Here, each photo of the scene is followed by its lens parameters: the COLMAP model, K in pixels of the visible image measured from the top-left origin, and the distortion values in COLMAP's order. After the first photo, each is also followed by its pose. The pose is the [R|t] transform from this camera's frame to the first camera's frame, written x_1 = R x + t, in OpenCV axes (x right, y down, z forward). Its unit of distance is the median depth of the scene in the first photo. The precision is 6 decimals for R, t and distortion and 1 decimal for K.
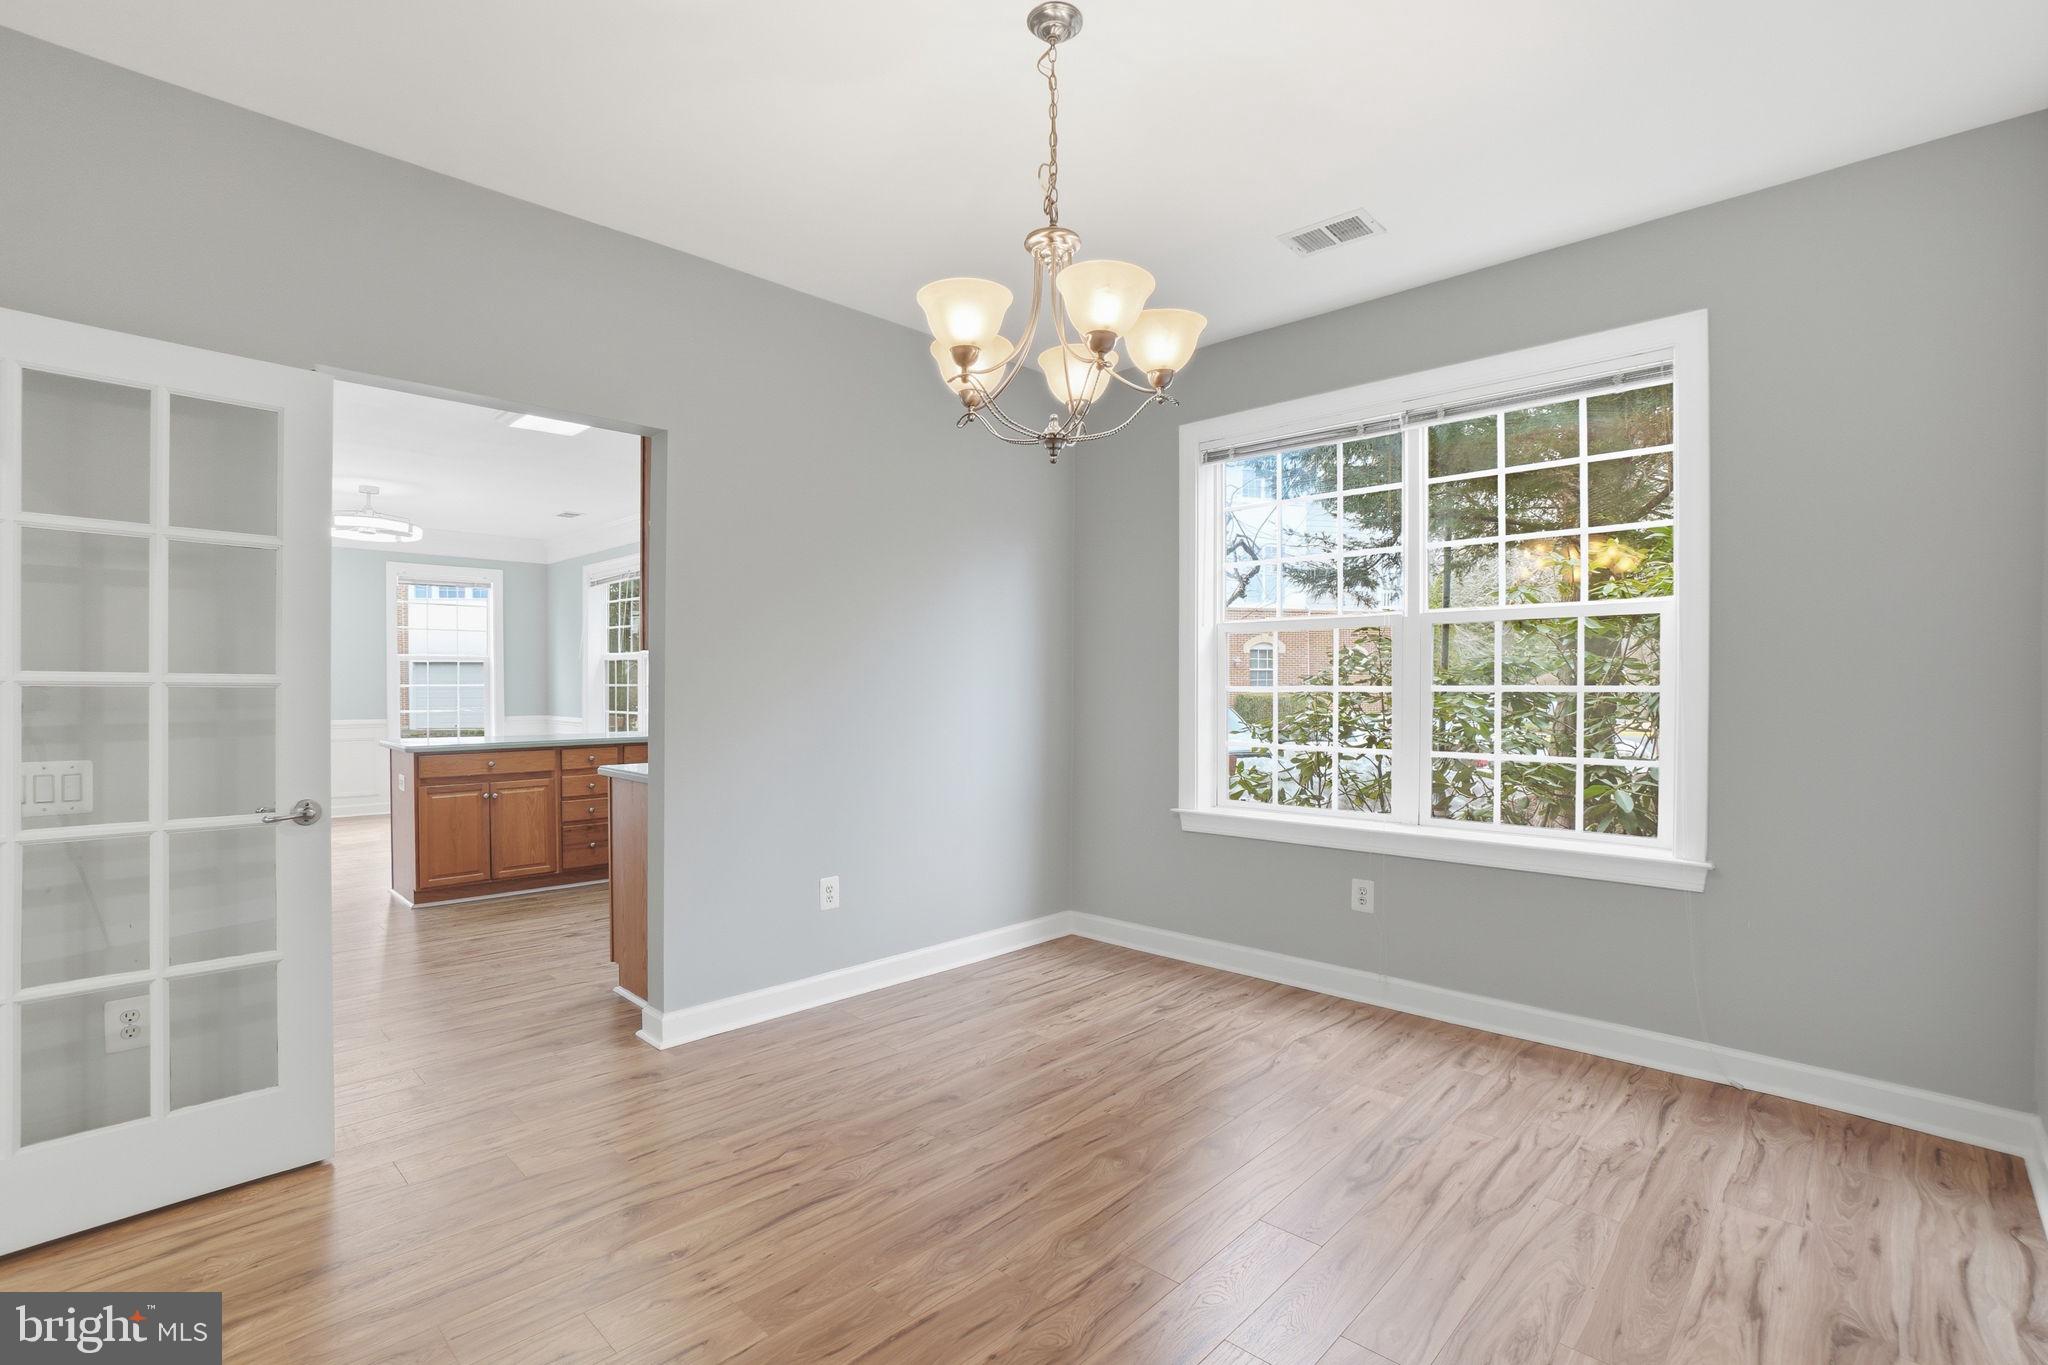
lens RADIAL K [[939.8, 0, 1026.7], [0, 939.8, 682.1], [0, 0, 1]] dist [-0.054757, 0.025224]
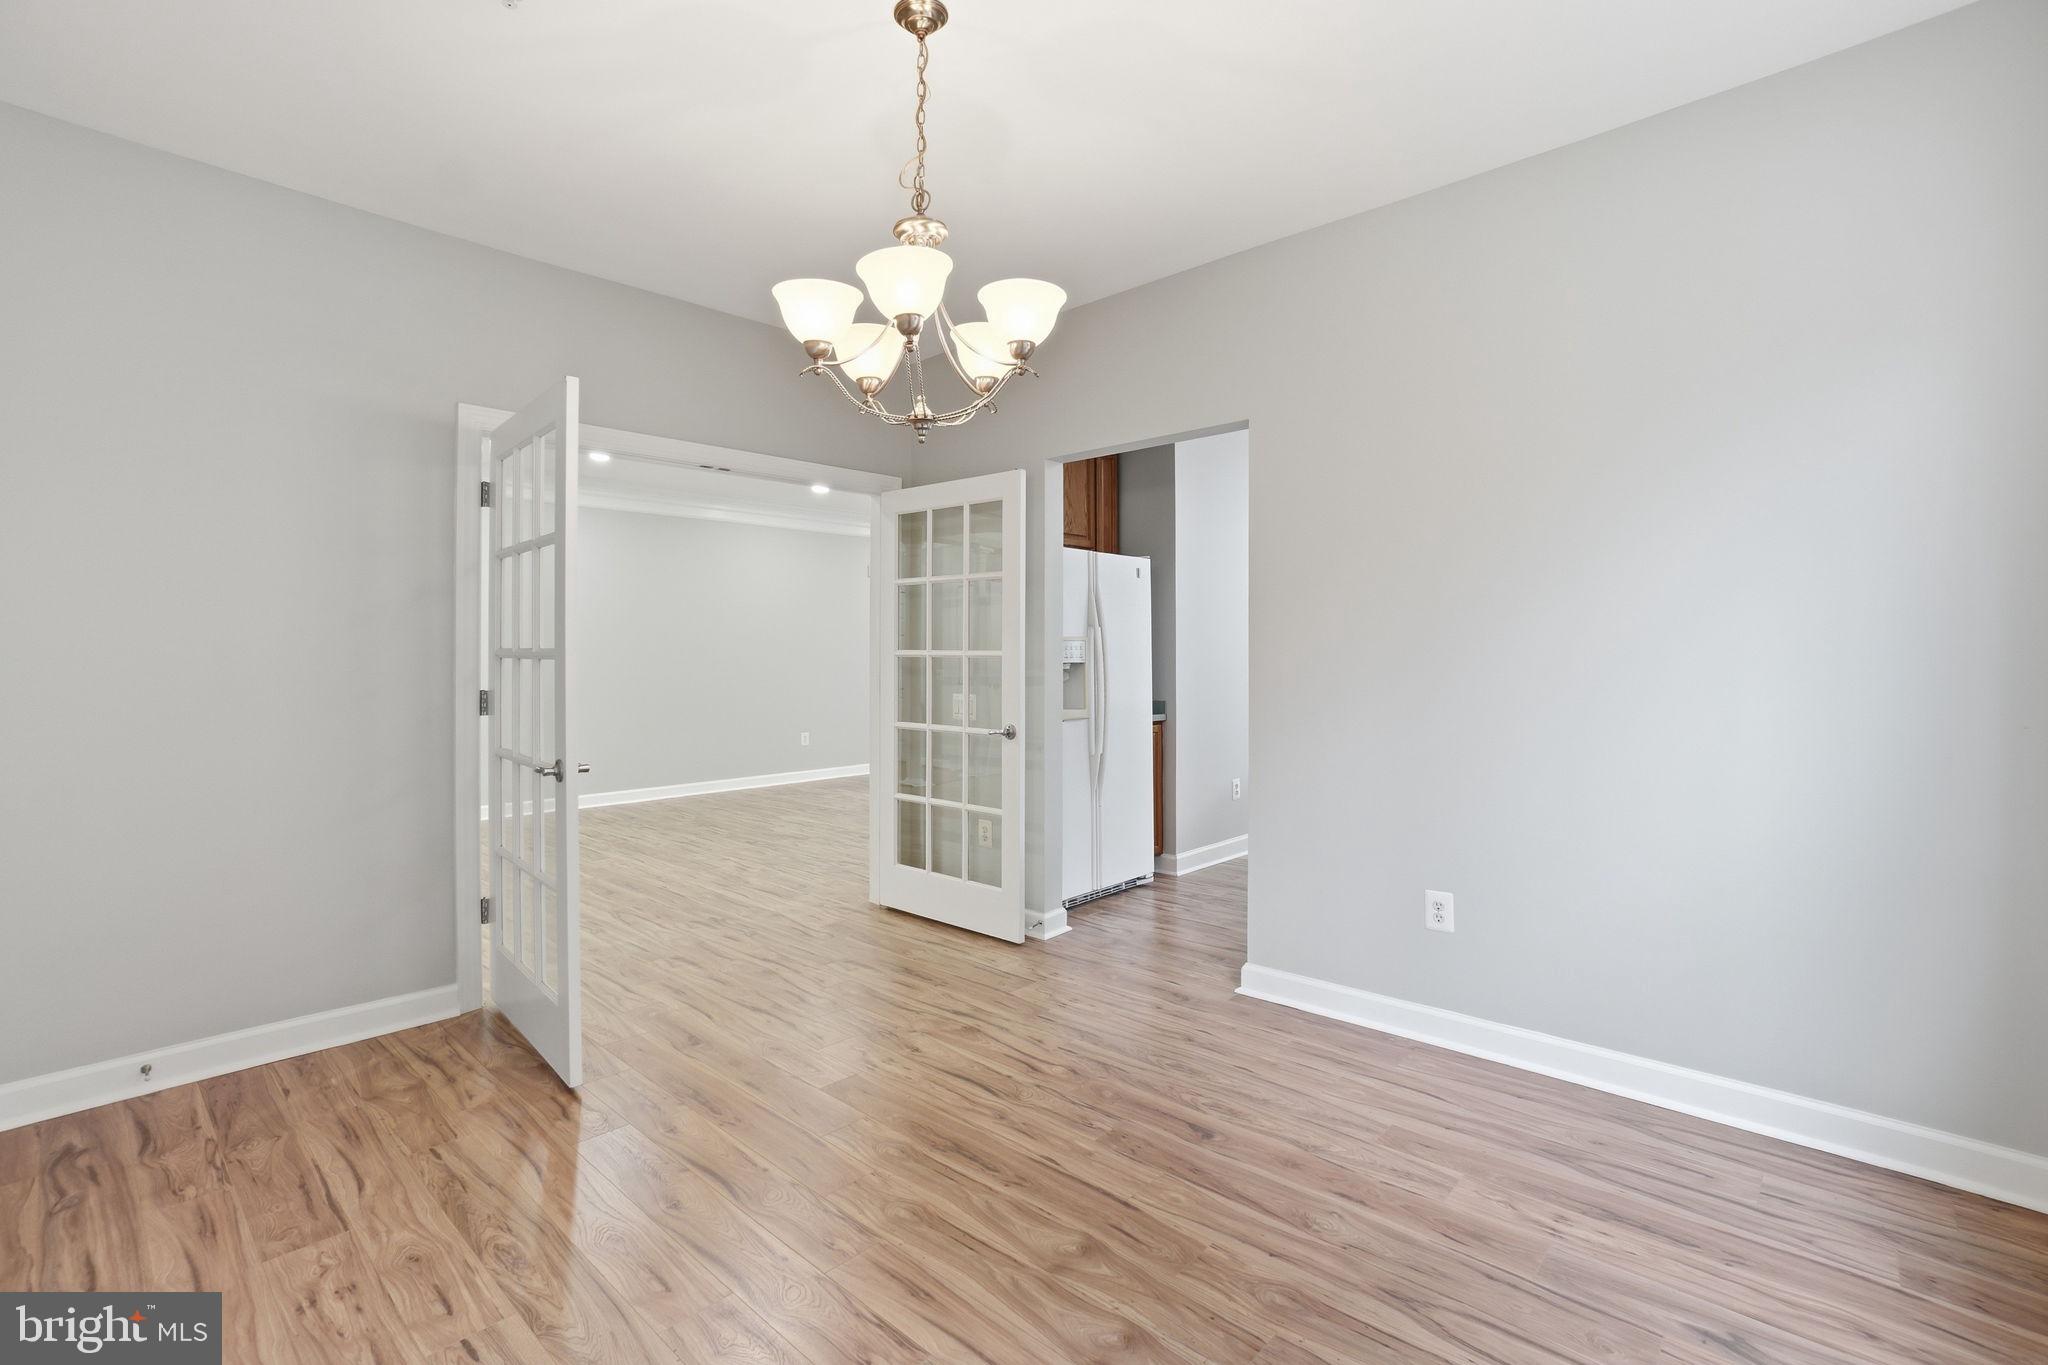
lens RADIAL K [[956.0, 0, 1016.5], [0, 956.0, 673.3], [0, 0, 1]] dist [-0.048427, 0.026756]
pose [[-0.006412, 0.007949, -0.999948, 0.742627], [0.005199, 0.999955, 0.007916, 0.016392], [0.999966, -0.005148, -0.006453, 0.793506]]
